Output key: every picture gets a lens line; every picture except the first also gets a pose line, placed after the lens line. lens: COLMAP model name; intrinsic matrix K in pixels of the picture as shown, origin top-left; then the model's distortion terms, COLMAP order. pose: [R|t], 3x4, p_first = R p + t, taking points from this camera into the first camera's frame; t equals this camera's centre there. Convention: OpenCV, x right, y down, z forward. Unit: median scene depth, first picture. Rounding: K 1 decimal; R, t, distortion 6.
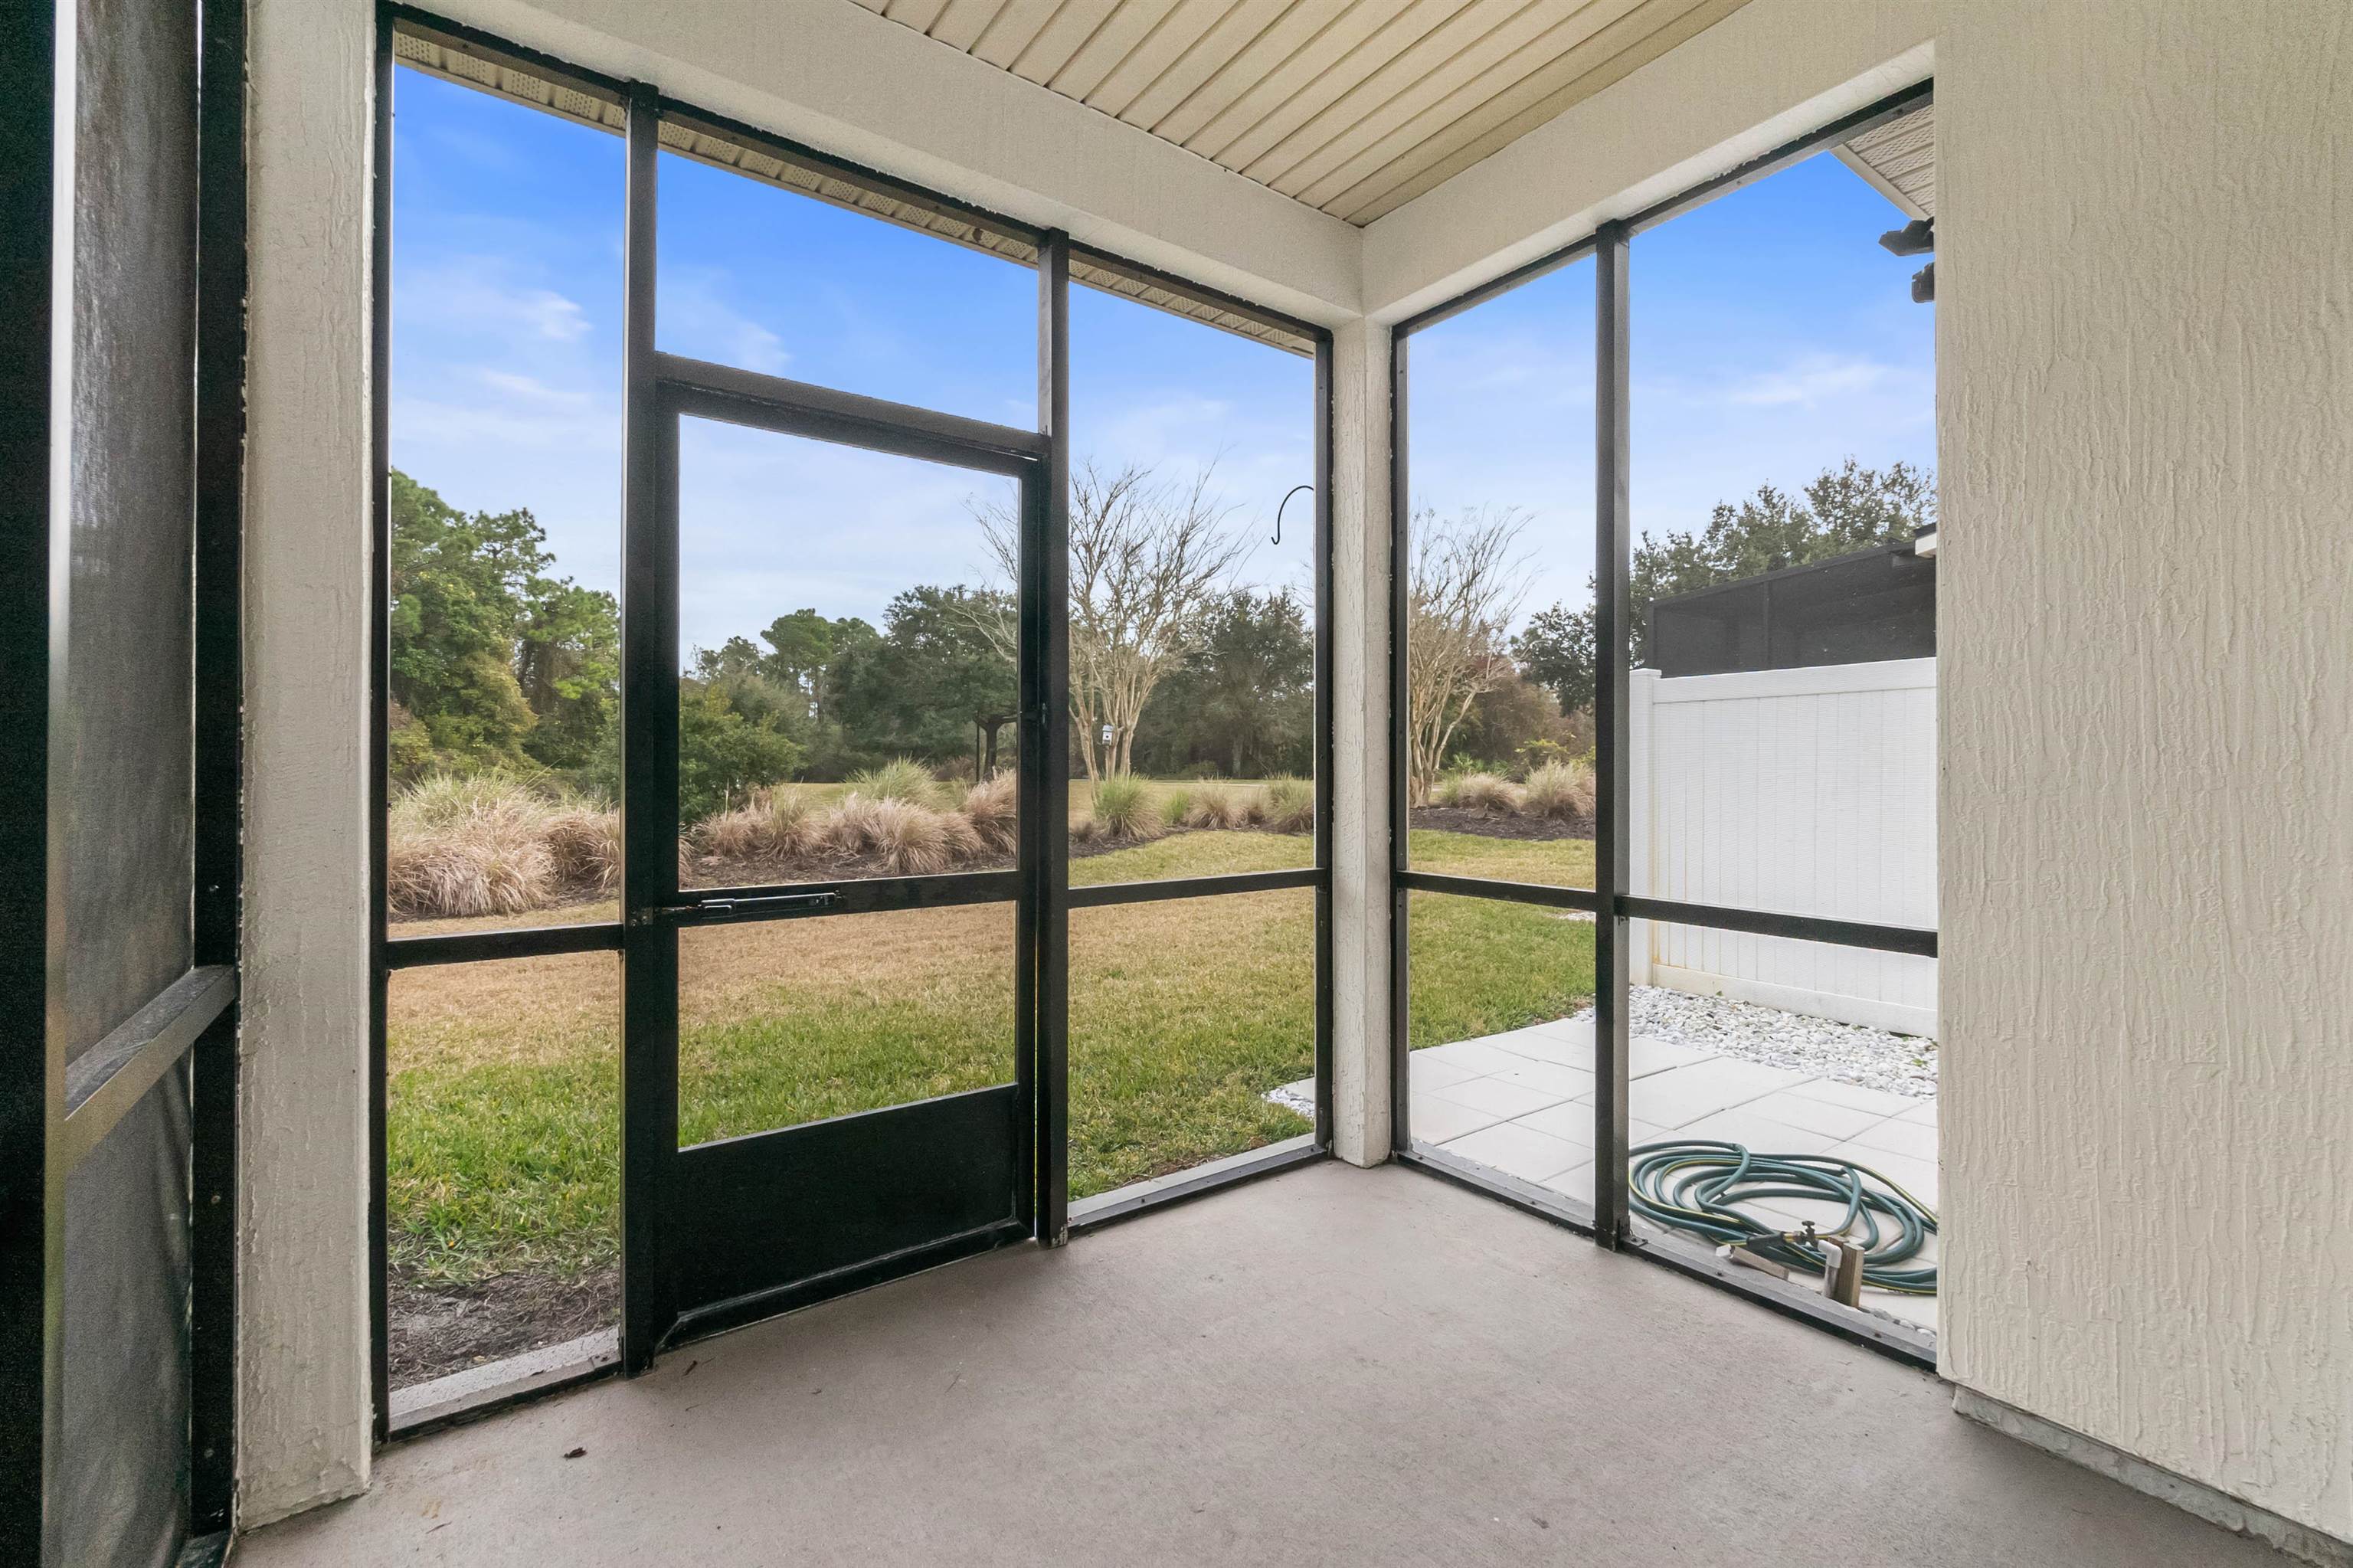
lens RADIAL K [[1019.6, 0, 1177.6], [0, 1019.6, 765.5], [0, 0, 1]] dist [-0.007287, 0.001761]
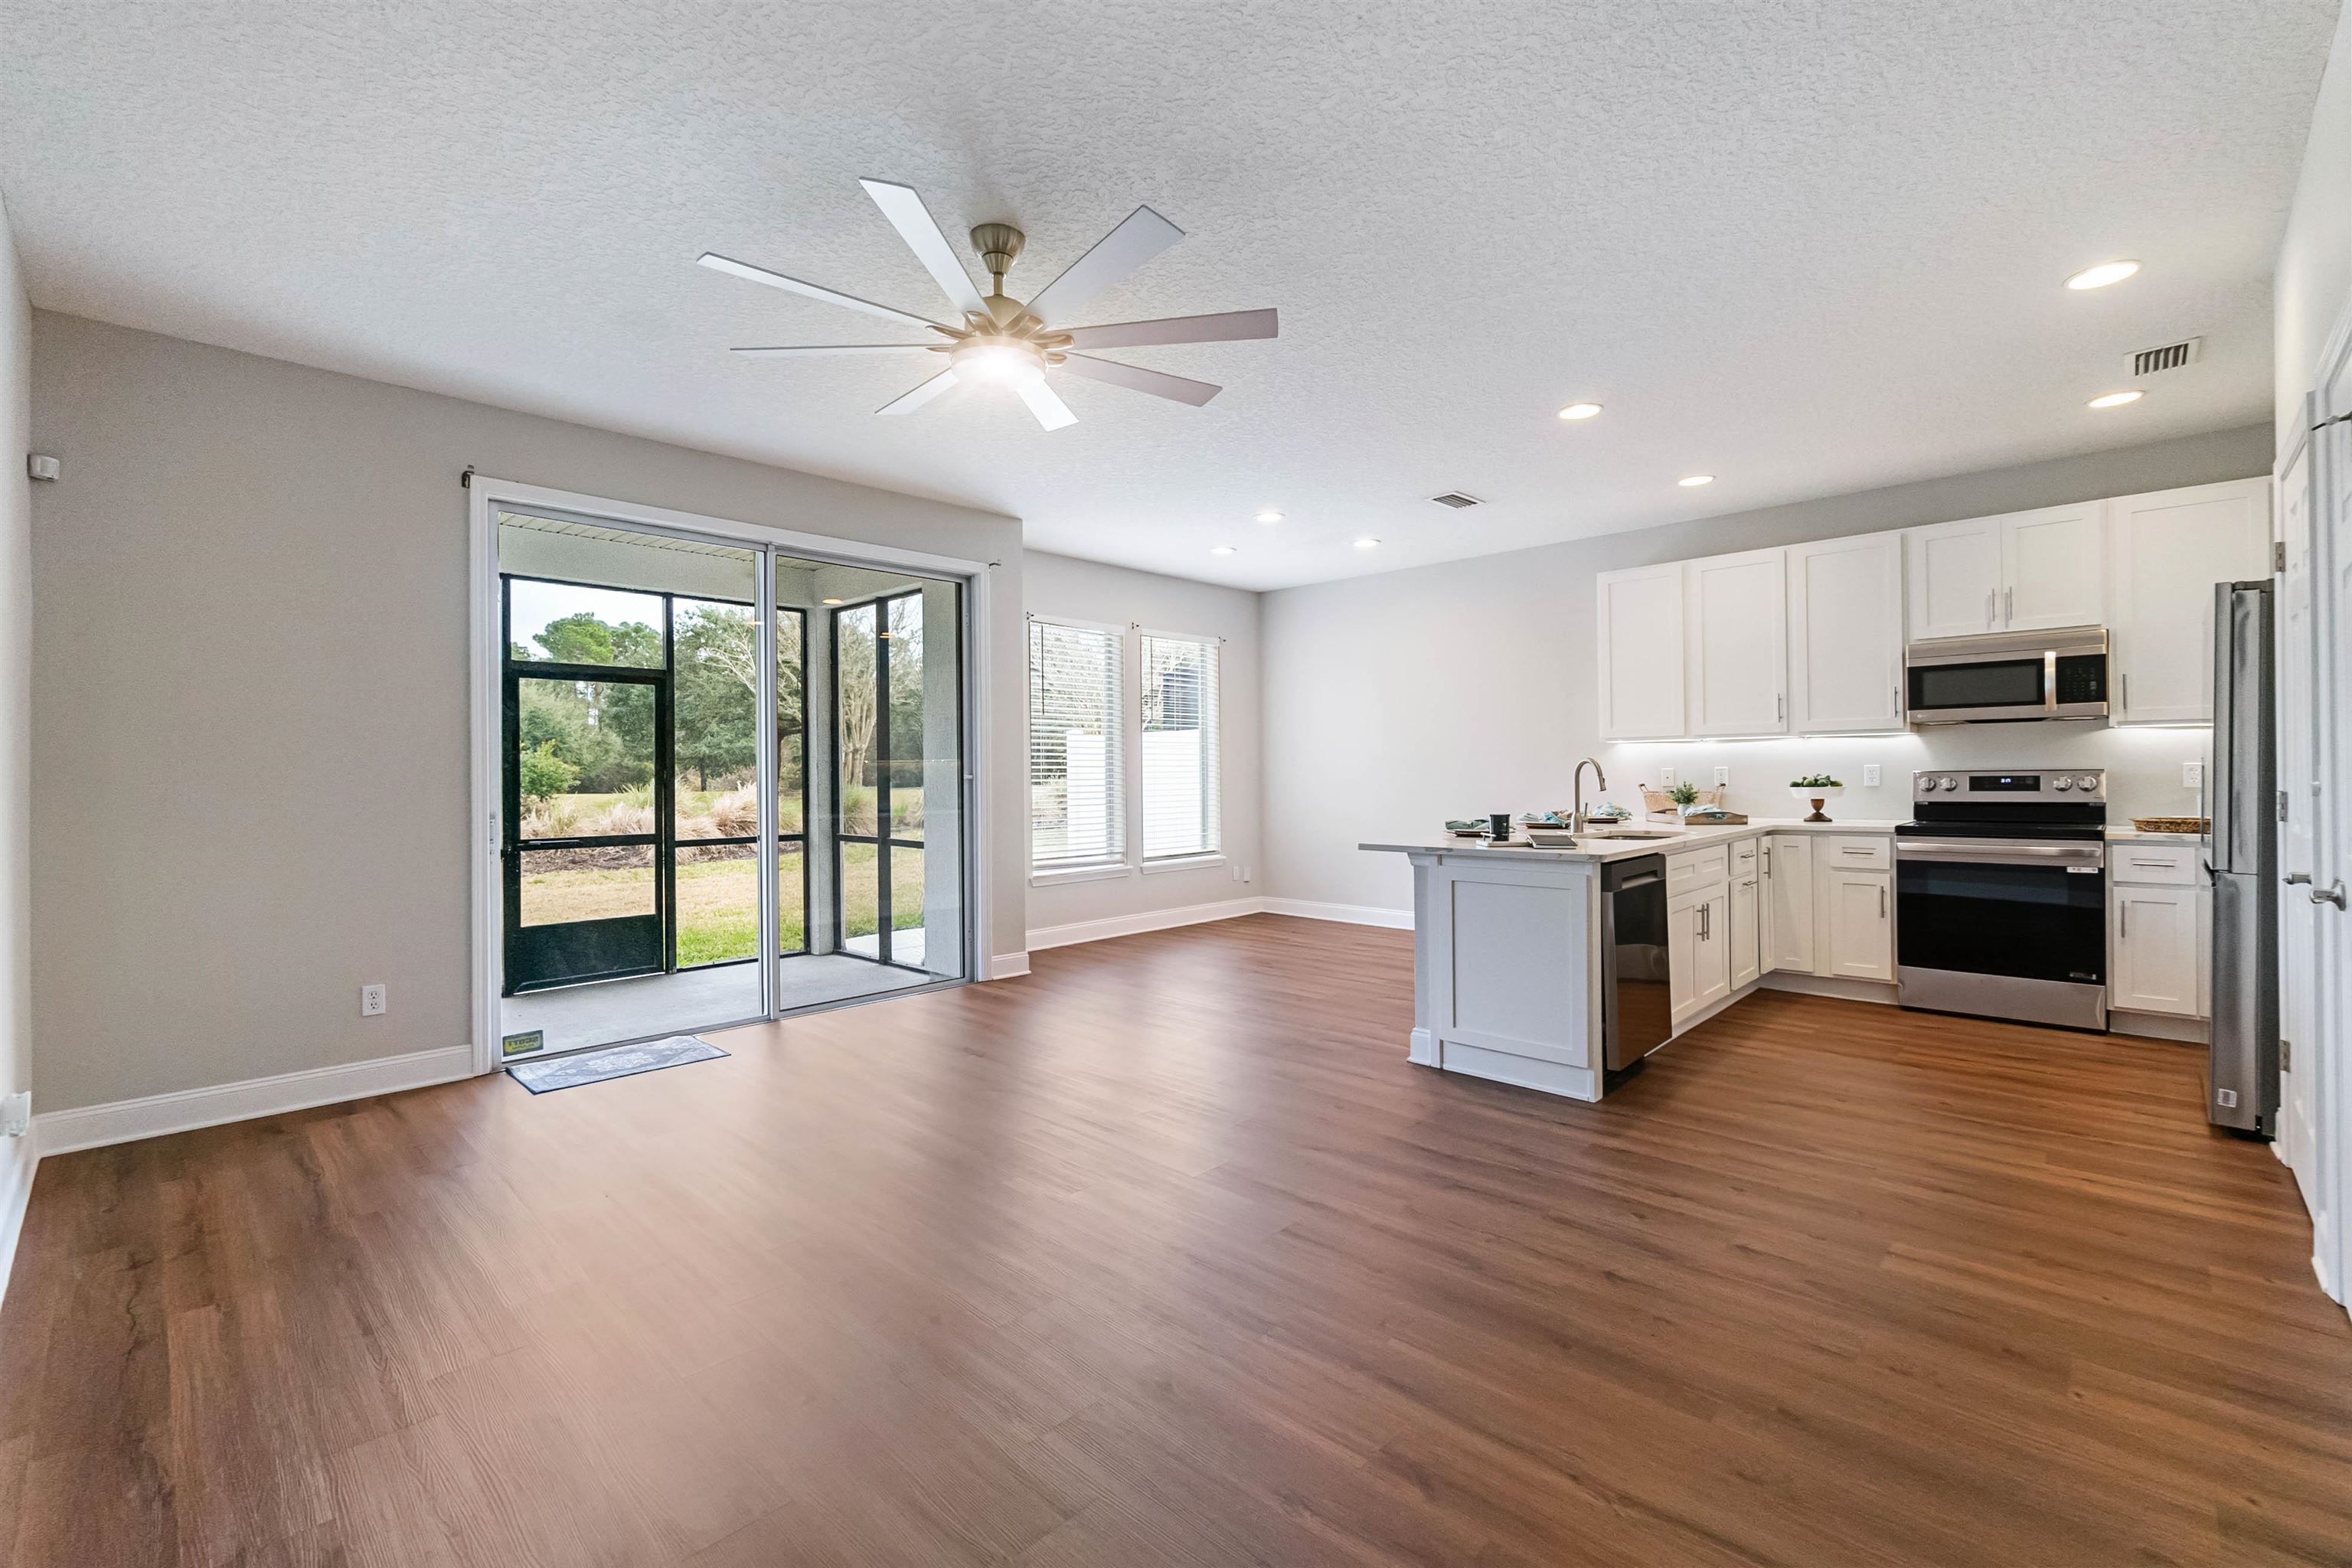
lens RADIAL K [[1019.1, 0, 1176.3], [0, 1019.1, 774.3], [0, 0, 1]] dist [-0.007287, 0.001761]
pose [[0.984624, -0.008189, 0.174494, 0.097672], [0.007435, 0.999960, 0.004975, -0.007355], [-0.174528, -0.003601, 0.984646, -0.250865]]
